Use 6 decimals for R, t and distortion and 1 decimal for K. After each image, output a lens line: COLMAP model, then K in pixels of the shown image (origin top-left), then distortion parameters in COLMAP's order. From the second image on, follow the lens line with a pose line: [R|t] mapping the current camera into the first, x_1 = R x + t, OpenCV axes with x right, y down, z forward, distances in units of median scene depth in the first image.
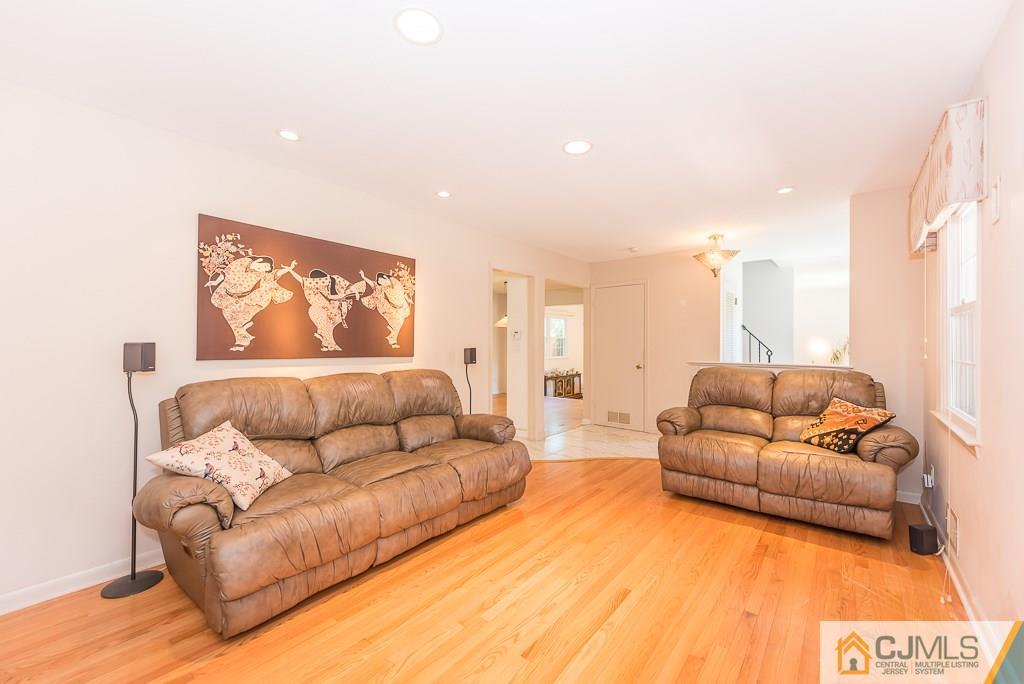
lens RADIAL K [[406.2, 0, 516.0], [0, 406.2, 342.6], [0, 0, 1]] dist [0.015639, 0.000144]
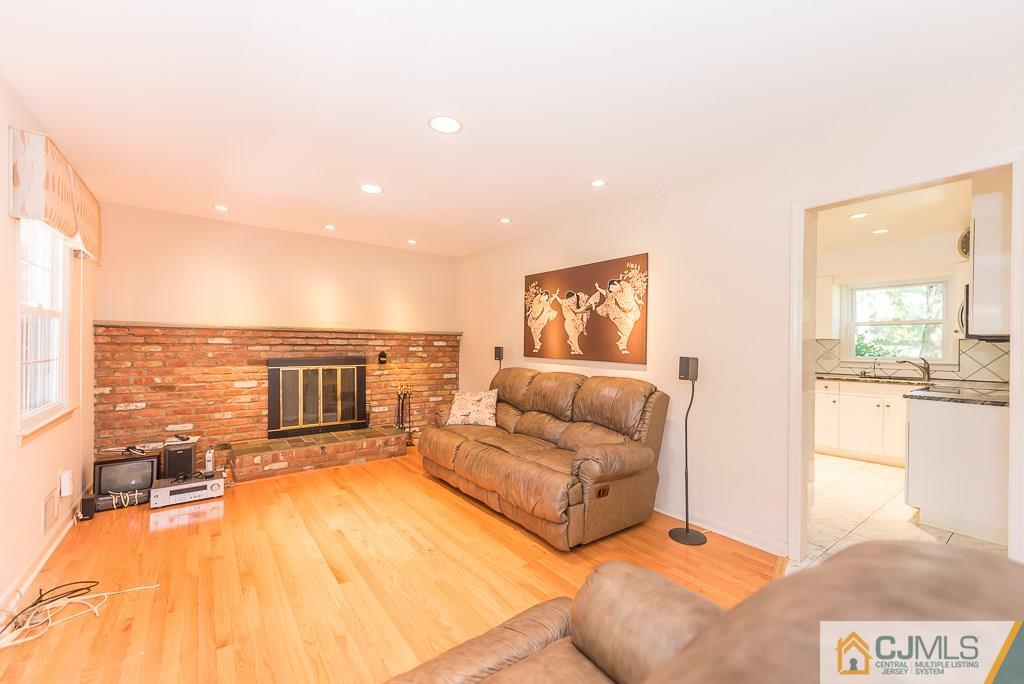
lens RADIAL K [[406.2, 0, 515.7], [0, 406.2, 345.5], [0, 0, 1]] dist [0.015639, 0.000144]
pose [[-0.228524, -0.006791, -0.973515, 0.776050], [-0.013048, 0.999907, -0.003912, 0.000771], [0.973451, 0.011809, -0.228591, 1.081932]]
